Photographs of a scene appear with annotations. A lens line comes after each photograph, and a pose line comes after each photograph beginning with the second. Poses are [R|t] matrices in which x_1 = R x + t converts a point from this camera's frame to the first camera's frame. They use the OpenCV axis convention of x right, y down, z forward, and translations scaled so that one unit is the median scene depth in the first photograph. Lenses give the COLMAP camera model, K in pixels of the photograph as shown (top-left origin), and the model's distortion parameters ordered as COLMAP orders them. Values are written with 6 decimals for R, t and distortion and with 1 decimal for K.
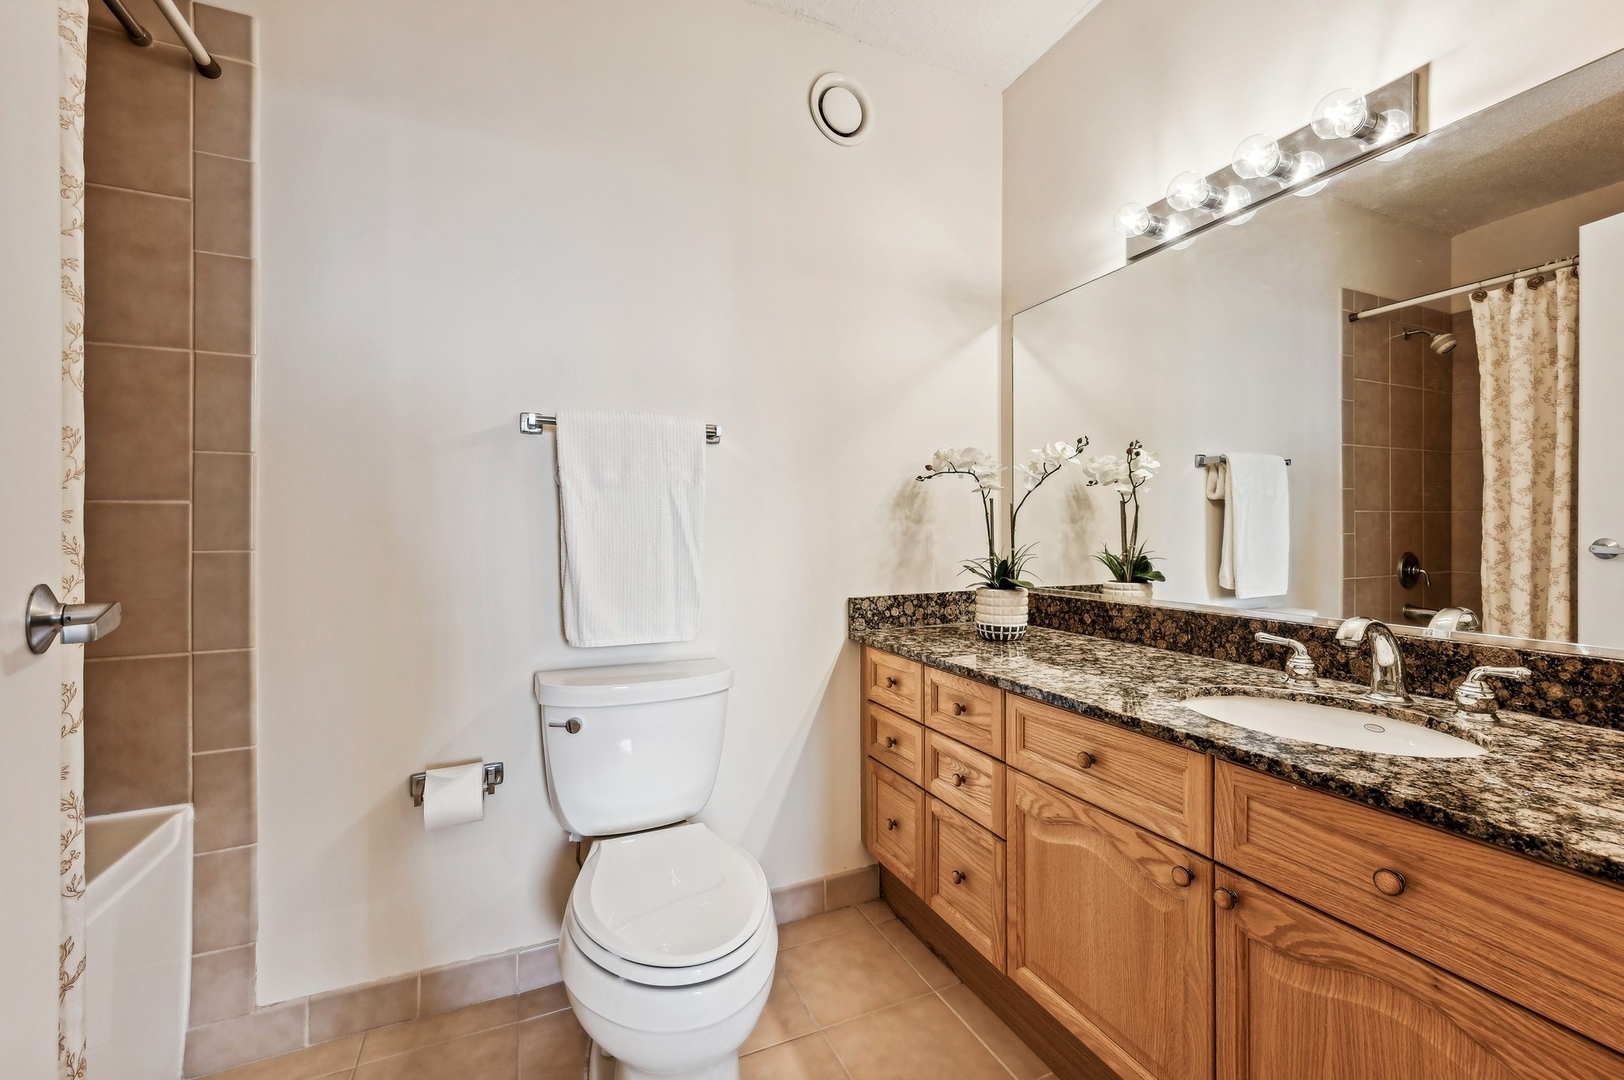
lens RADIAL K [[651.7, 0, 812.3], [0, 651.7, 528.2], [0, 0, 1]] dist [-0.002185, -0.000231]
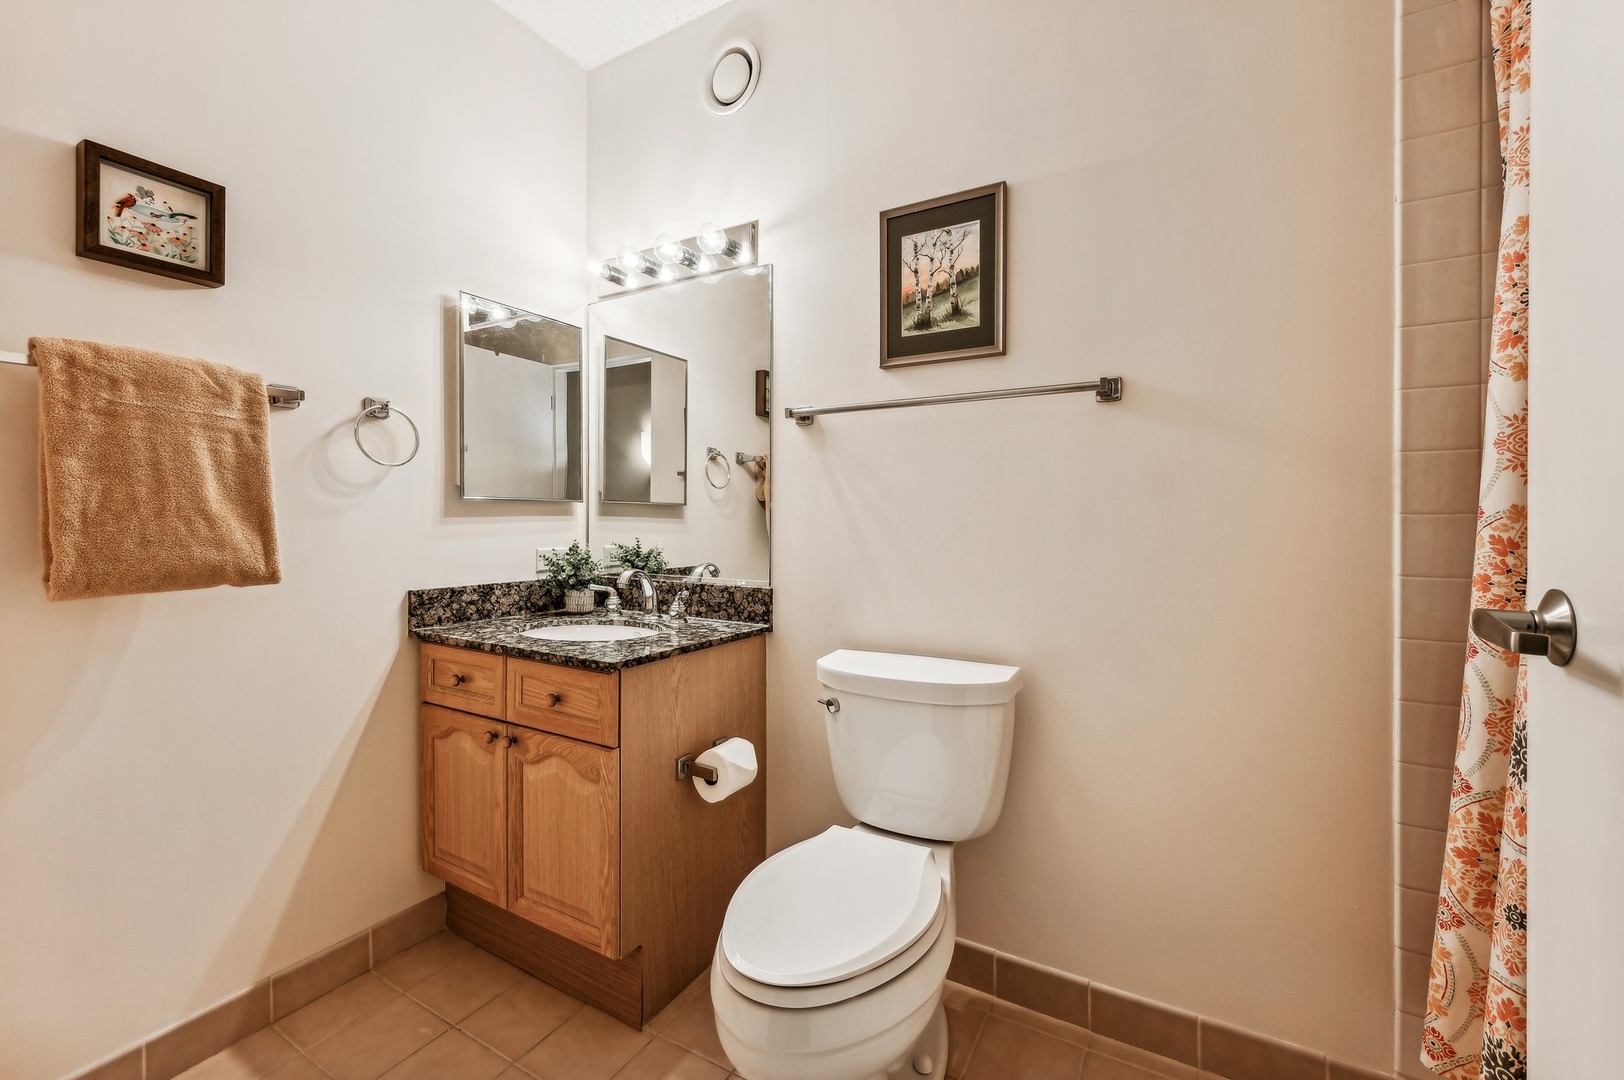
lens RADIAL K [[651.7, 0, 812.3], [0, 651.7, 528.2], [0, 0, 1]] dist [-0.002185, -0.000231]
pose [[0.823710, 0.005207, 0.566988, 0.140337], [-0.018316, 0.999680, 0.017429, -0.002874], [-0.566716, -0.024741, 0.823542, -0.320638]]
